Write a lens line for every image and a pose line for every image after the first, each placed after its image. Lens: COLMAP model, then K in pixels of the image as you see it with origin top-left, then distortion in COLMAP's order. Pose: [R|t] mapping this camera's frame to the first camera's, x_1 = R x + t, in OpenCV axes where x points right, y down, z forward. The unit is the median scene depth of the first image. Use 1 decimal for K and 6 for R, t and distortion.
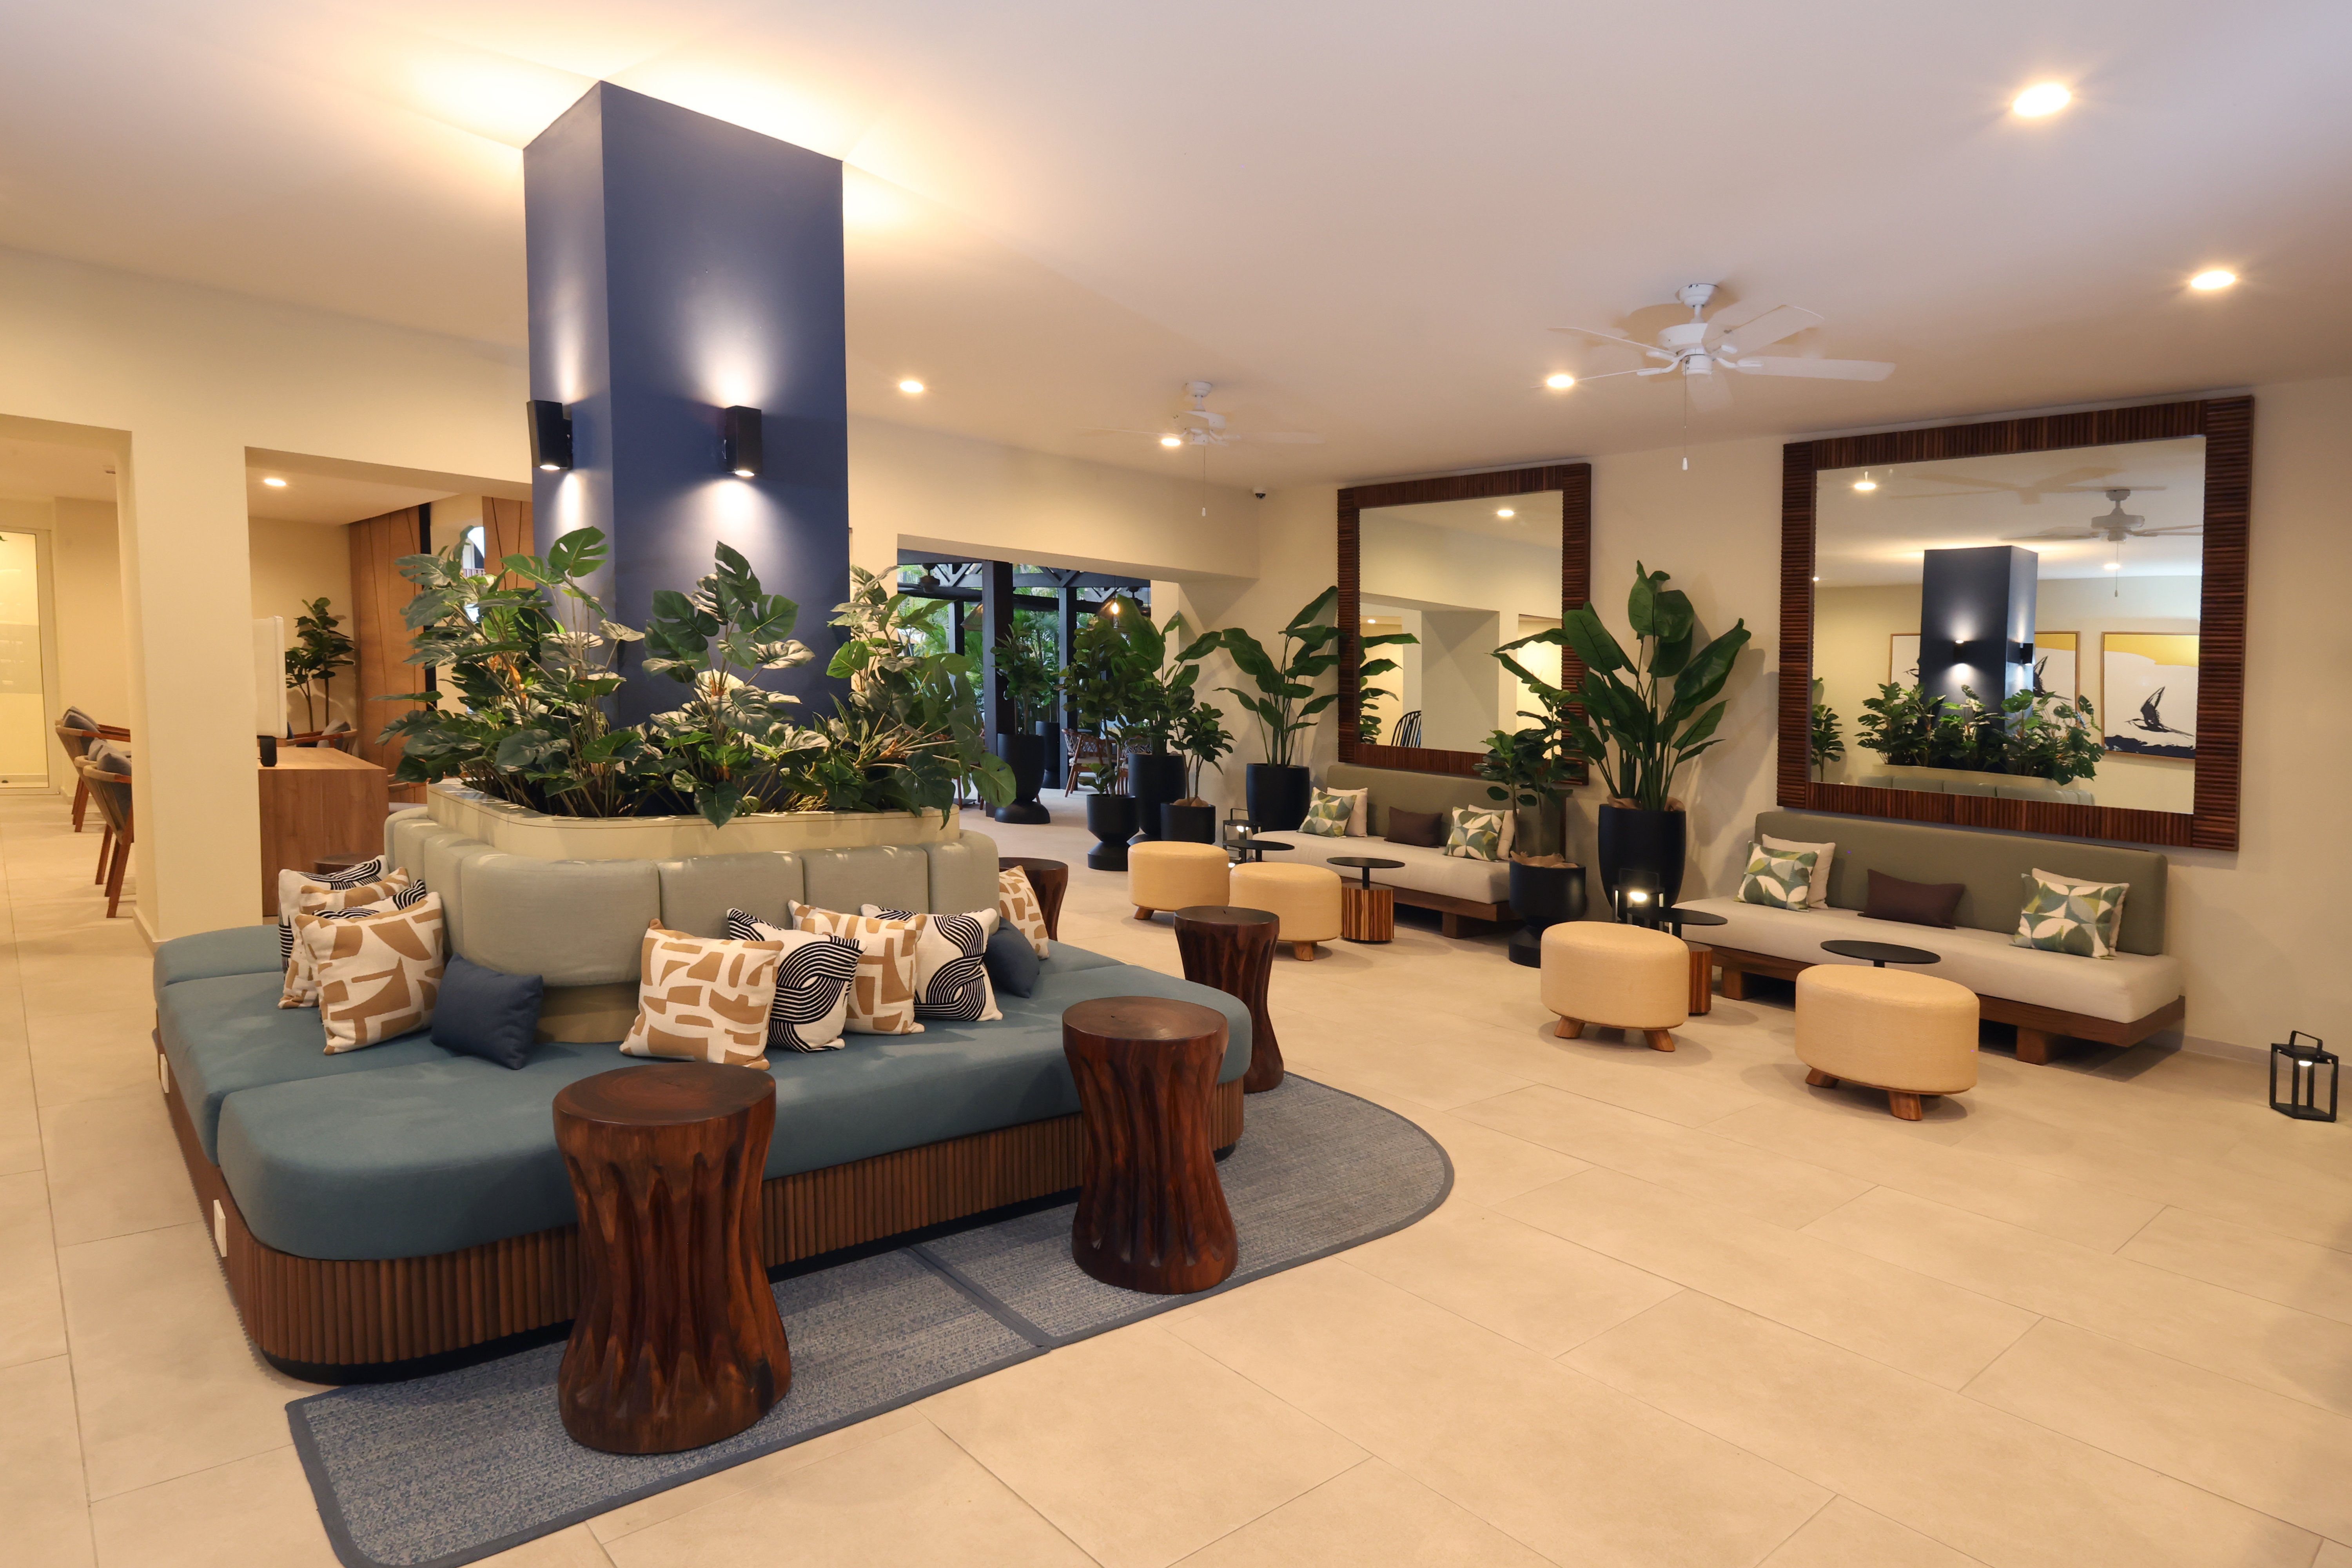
lens RADIAL K [[1341.6, 0, 1172.3], [0, 1341.6, 674.8], [0, 0, 1]] dist [0.000088, 0.002417]
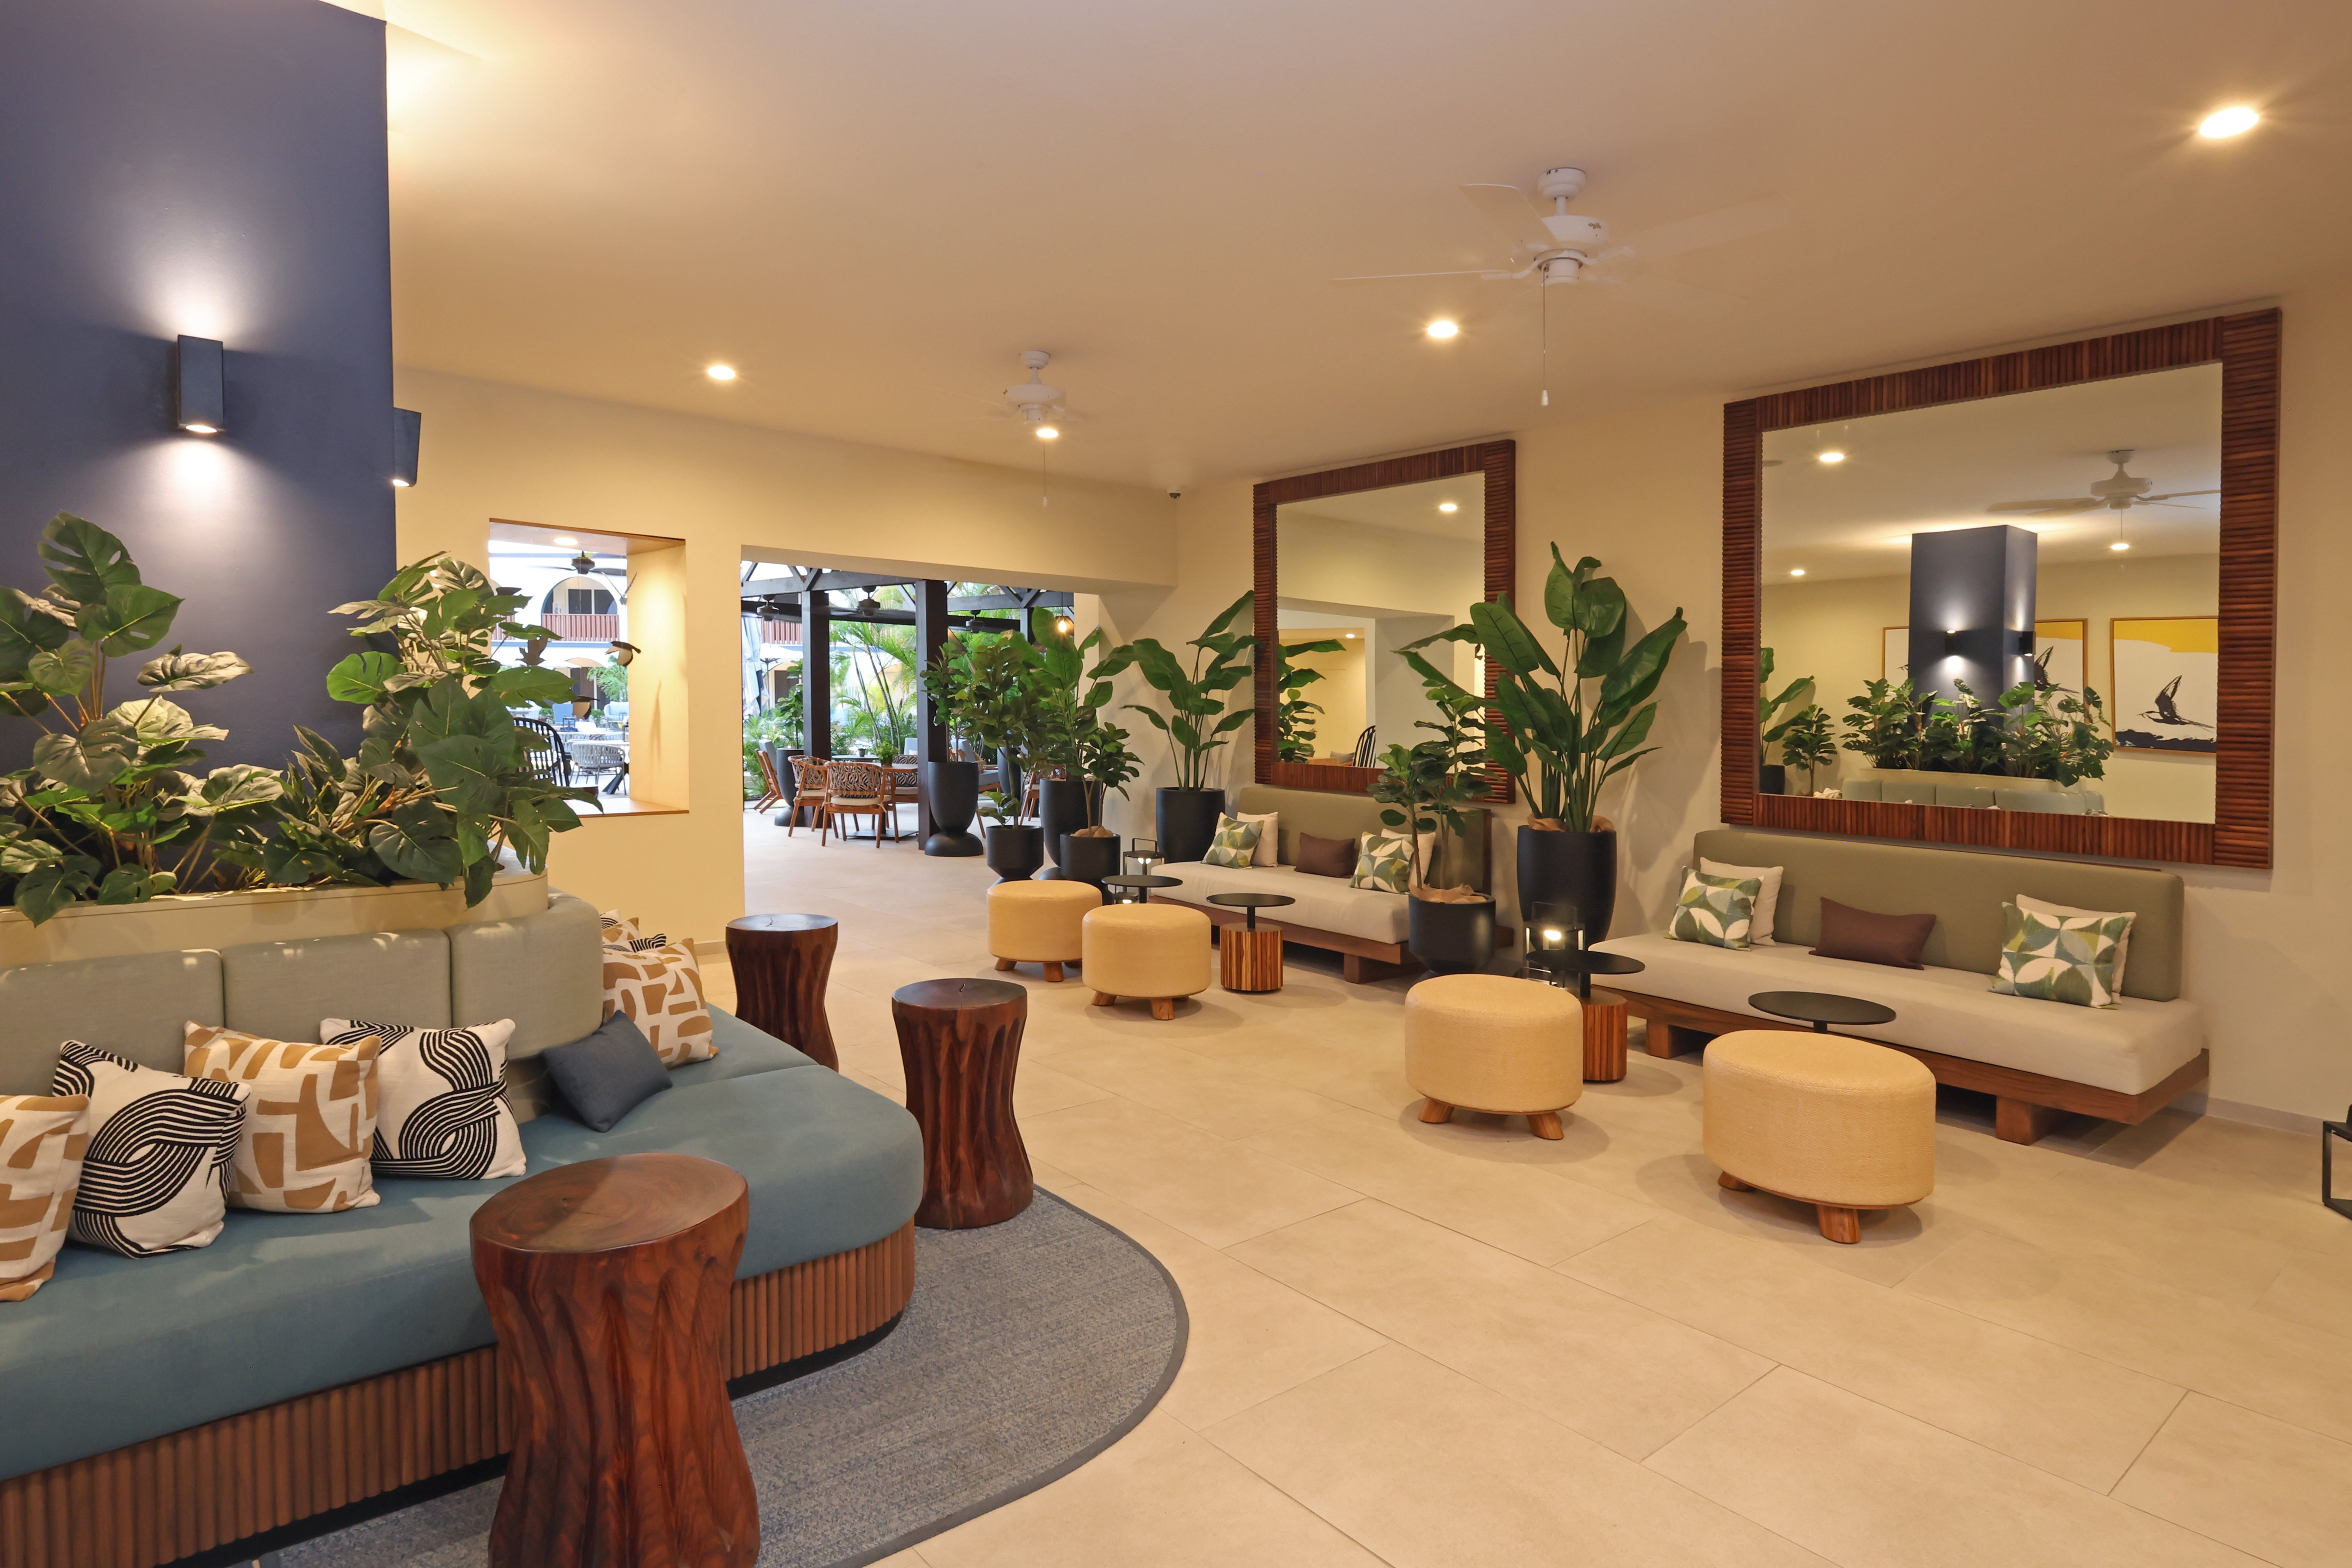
lens RADIAL K [[1301.8, 0, 1179.8], [0, 1301.8, 715.6], [0, 0, 1]] dist [0.008938, -0.000812]
pose [[0.999409, -0.028834, -0.018737, 0.121028], [0.029104, 0.999474, 0.014302, 0.006726], [0.018314, -0.014839, 0.999722, 0.158458]]
